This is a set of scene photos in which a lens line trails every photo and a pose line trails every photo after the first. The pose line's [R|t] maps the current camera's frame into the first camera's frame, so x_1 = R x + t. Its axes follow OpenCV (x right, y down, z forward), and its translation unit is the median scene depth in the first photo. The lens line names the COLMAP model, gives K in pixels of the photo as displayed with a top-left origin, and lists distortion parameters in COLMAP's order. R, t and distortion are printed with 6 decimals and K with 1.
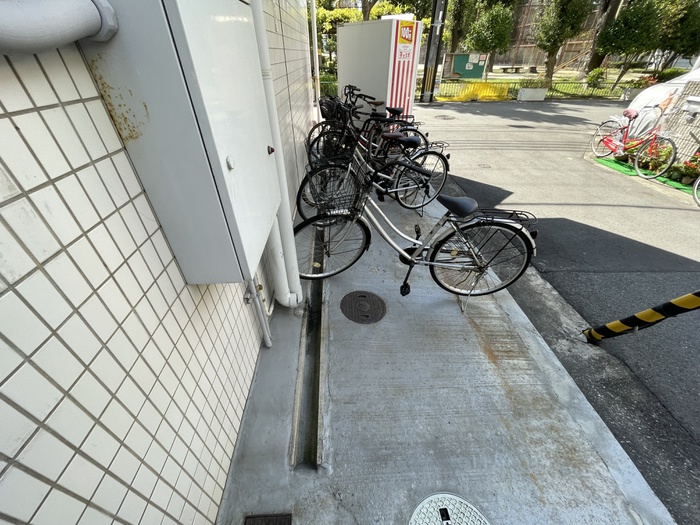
lens RADIAL K [[282.7, 0, 348.8], [0, 282.7, 260.8], [0, 0, 1]] dist [-0.002708, 0.000004]
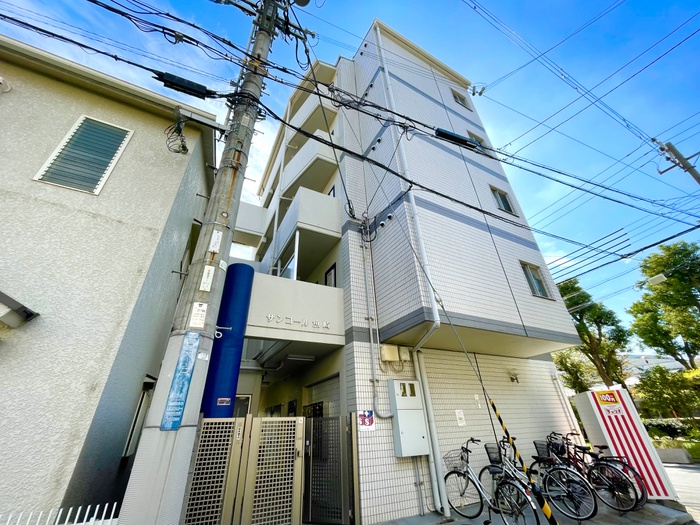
lens RADIAL K [[282.7, 0, 347.3], [0, 282.7, 258.9], [0, 0, 1]] dist [-0.002708, 0.000004]
pose [[0.426977, -0.472863, -0.770773, 7.828125], [-0.506284, 0.581244, -0.637049, 2.791610], [0.749244, 0.662236, 0.008775, -3.532218]]
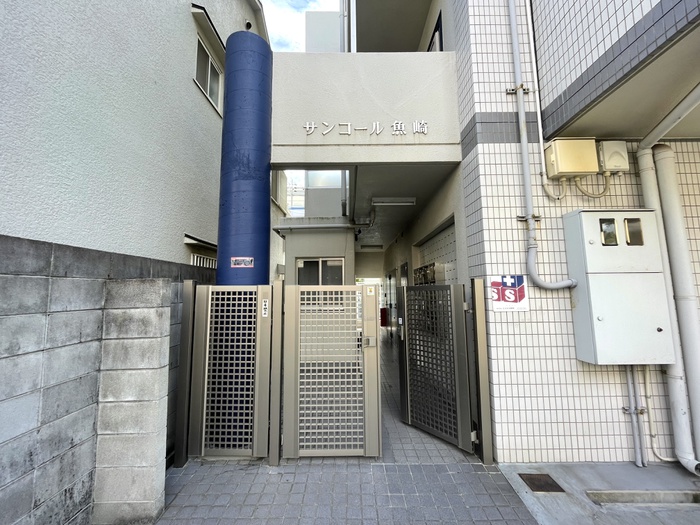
lens RADIAL K [[282.7, 0, 349.5], [0, 282.7, 260.1], [0, 0, 1]] dist [-0.002708, 0.000004]
pose [[-0.042000, -0.106613, -0.993413, 3.472410], [-0.582477, 0.810453, -0.062352, 1.125117], [0.811762, 0.576021, -0.096139, -1.566997]]
